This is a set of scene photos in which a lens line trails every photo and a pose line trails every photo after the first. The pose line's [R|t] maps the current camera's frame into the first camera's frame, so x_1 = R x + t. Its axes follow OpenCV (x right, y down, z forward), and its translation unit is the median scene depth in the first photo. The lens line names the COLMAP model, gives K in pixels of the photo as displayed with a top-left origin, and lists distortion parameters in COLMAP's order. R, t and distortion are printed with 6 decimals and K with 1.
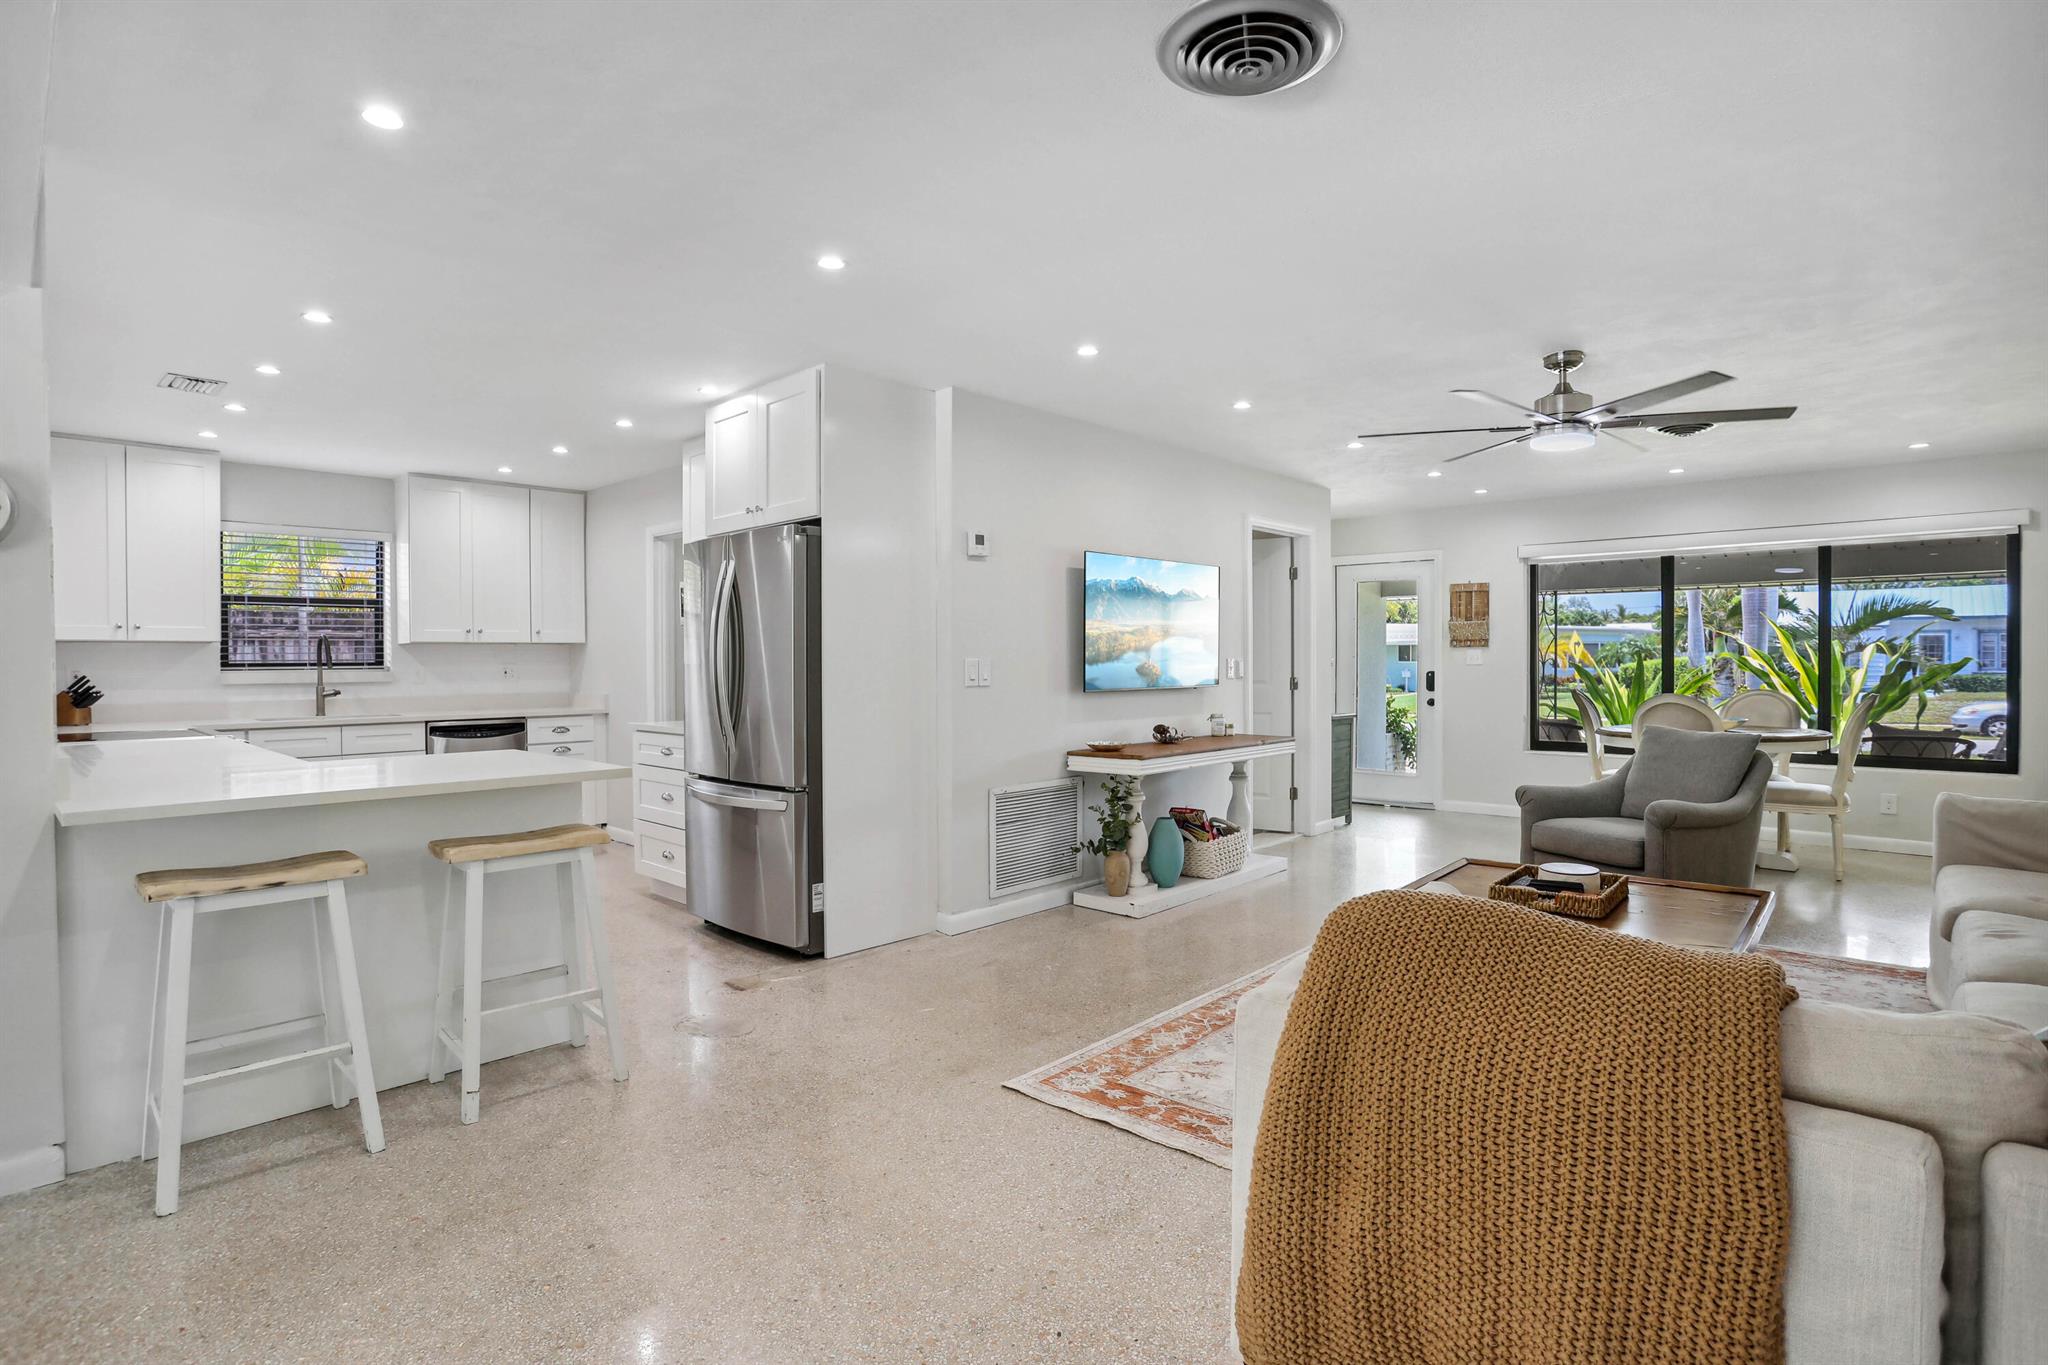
lens RADIAL K [[1039.0, 0, 1006.3], [0, 1039.0, 673.0], [0, 0, 1]] dist [-0.040916, 0.002292]
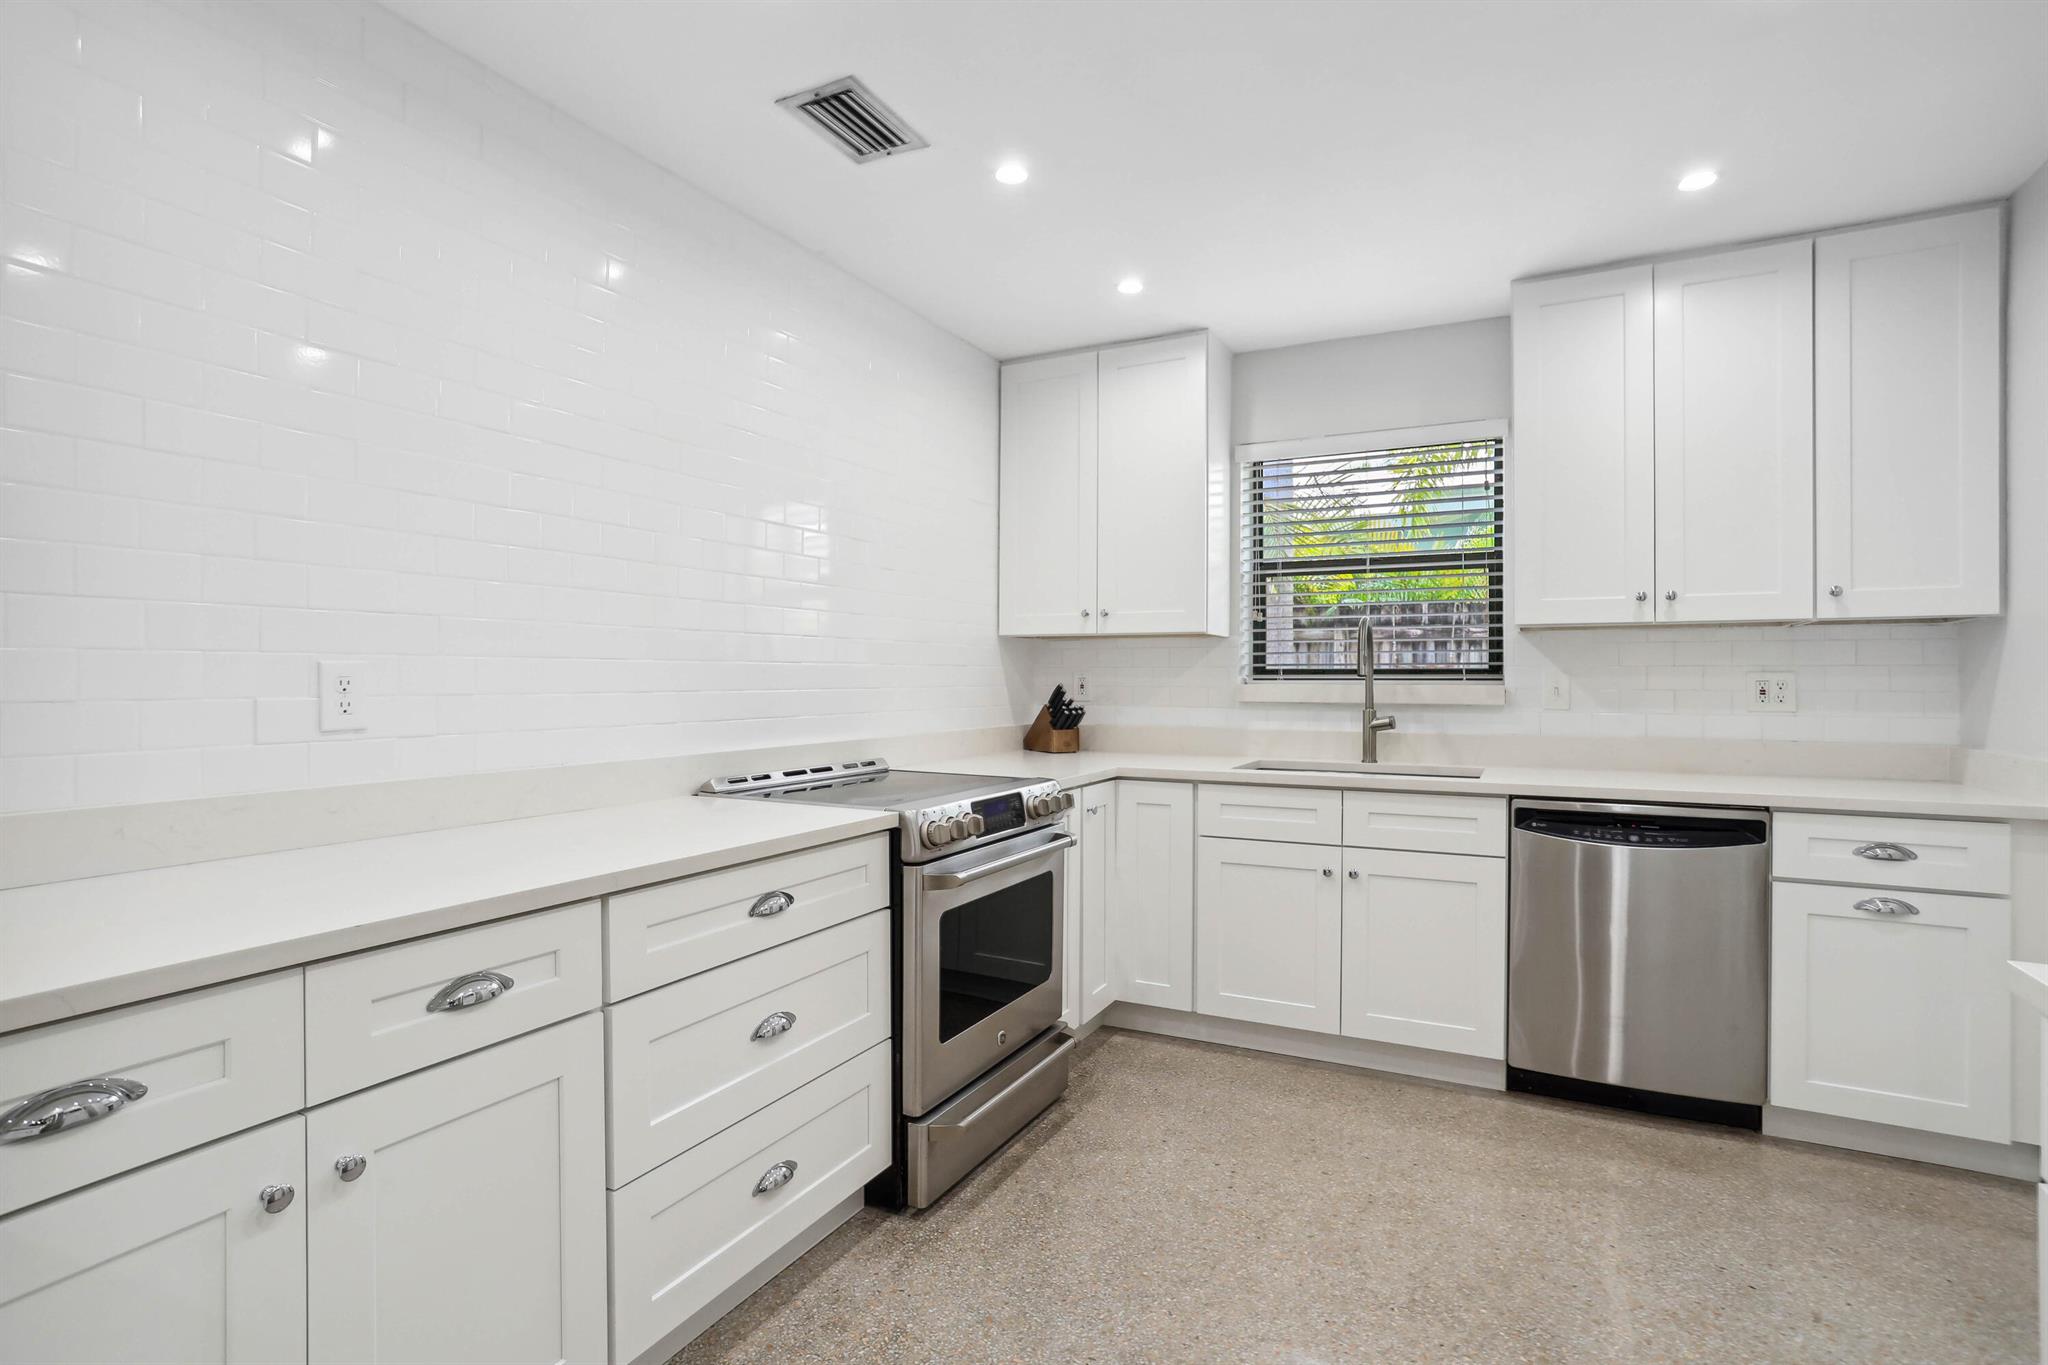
lens RADIAL K [[999.8, 0, 1026.3], [0, 999.8, 680.1], [0, 0, 1]] dist [-0.040551, 0.021838]
pose [[0.296201, 0.008531, -0.955088, -0.212829], [-0.015121, 0.999877, 0.004242, -0.002970], [0.955006, 0.013185, 0.296293, 0.679300]]
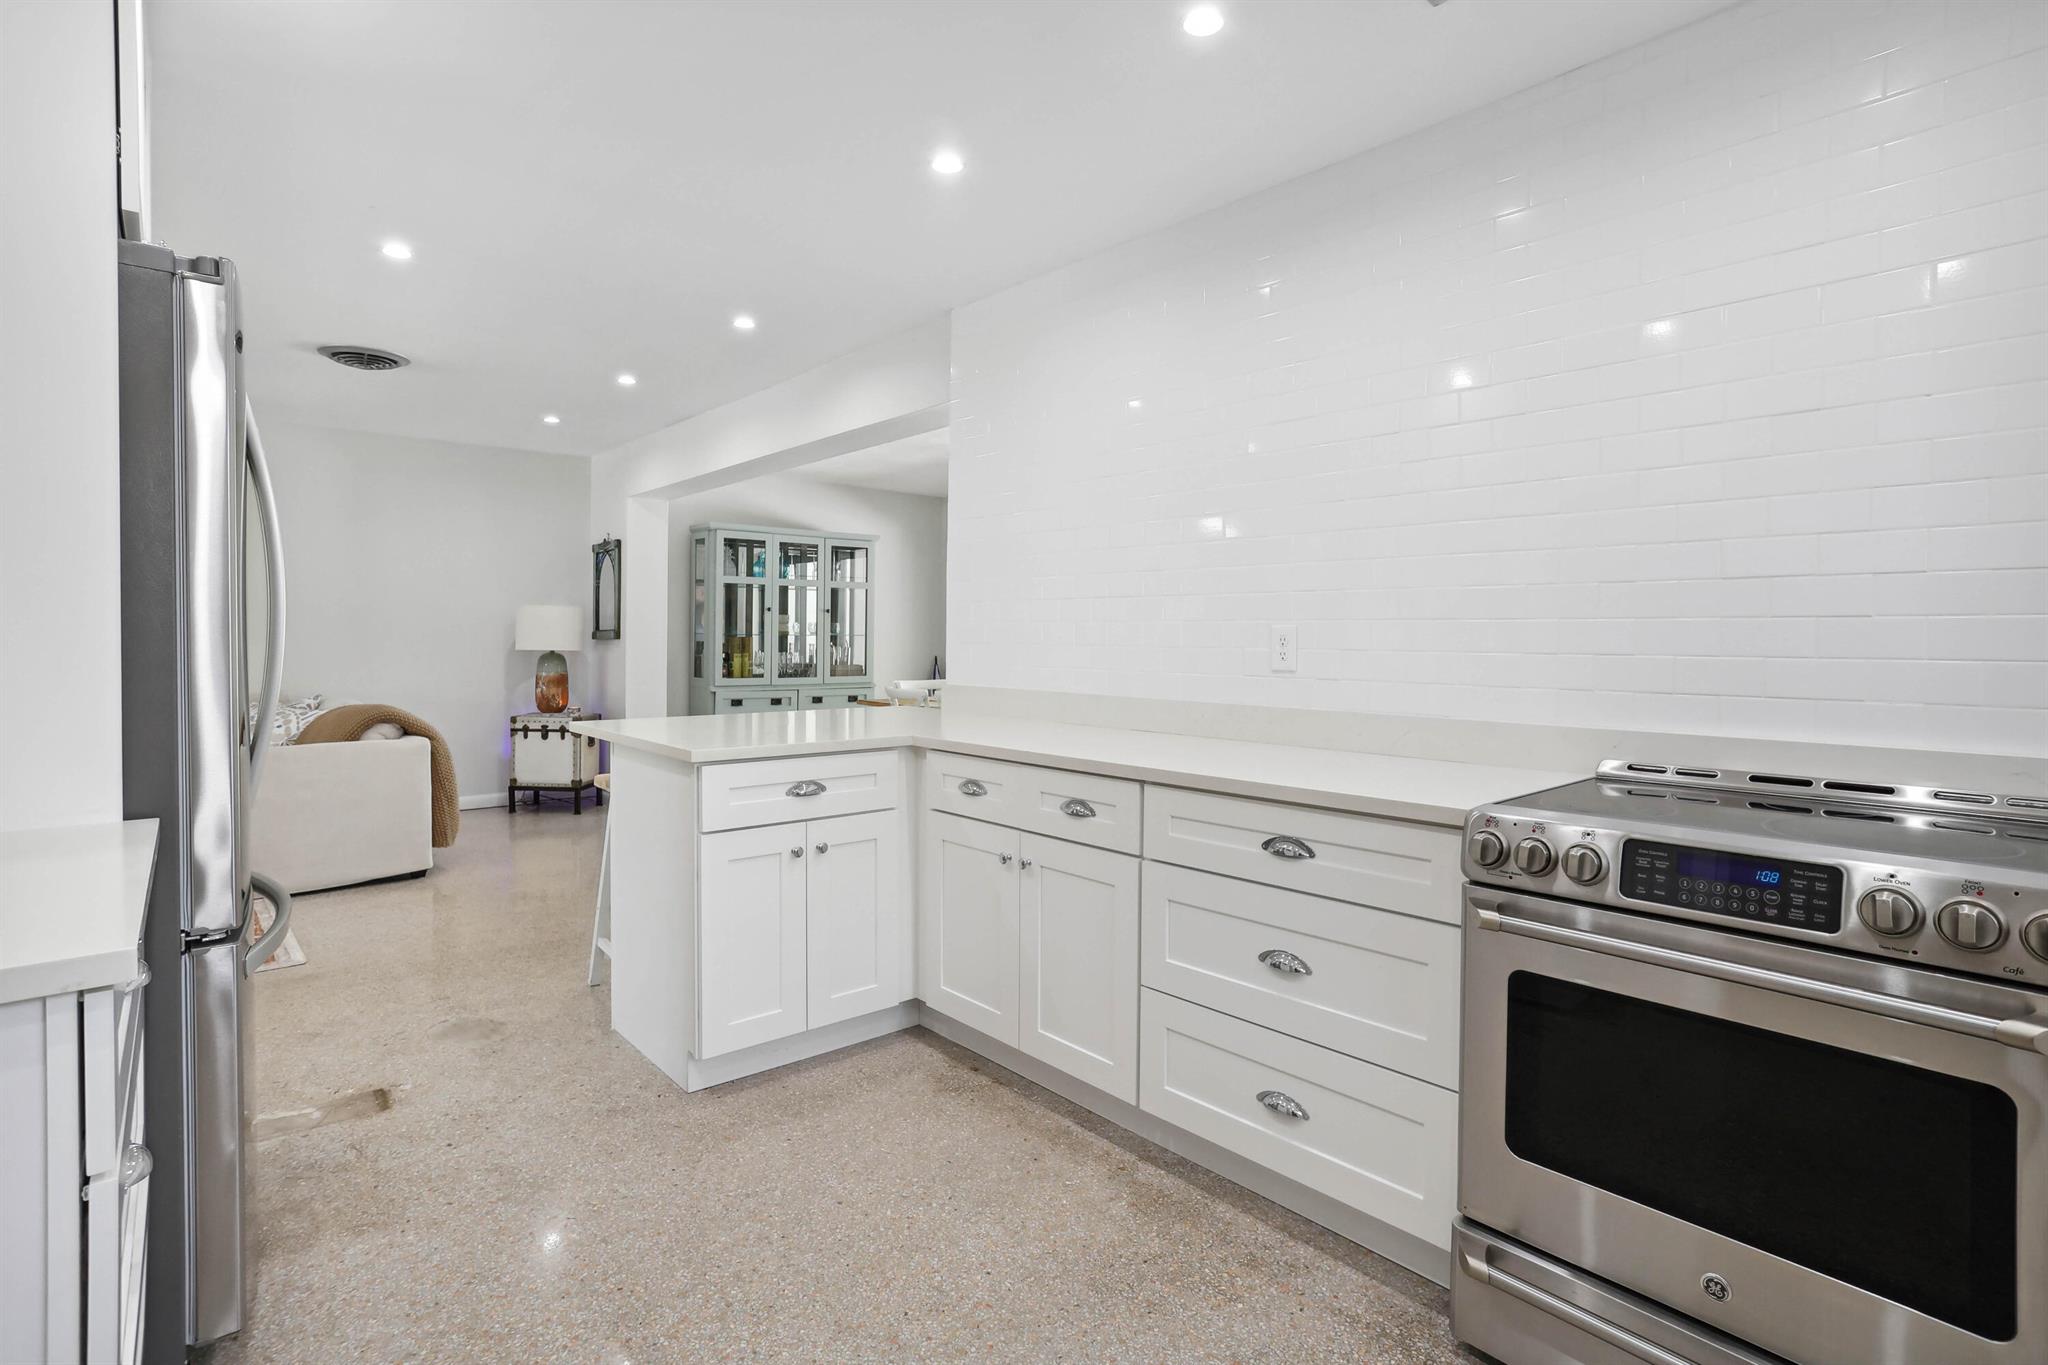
lens RADIAL K [[999.8, 0, 1034.2], [0, 999.8, 640.5], [0, 0, 1]] dist [-0.040551, 0.021838]
pose [[-0.997653, -0.001736, 0.068445, -0.469302], [-0.000651, 0.999874, 0.015873, -0.004637], [-0.068464, 0.015791, -0.997529, 1.028705]]
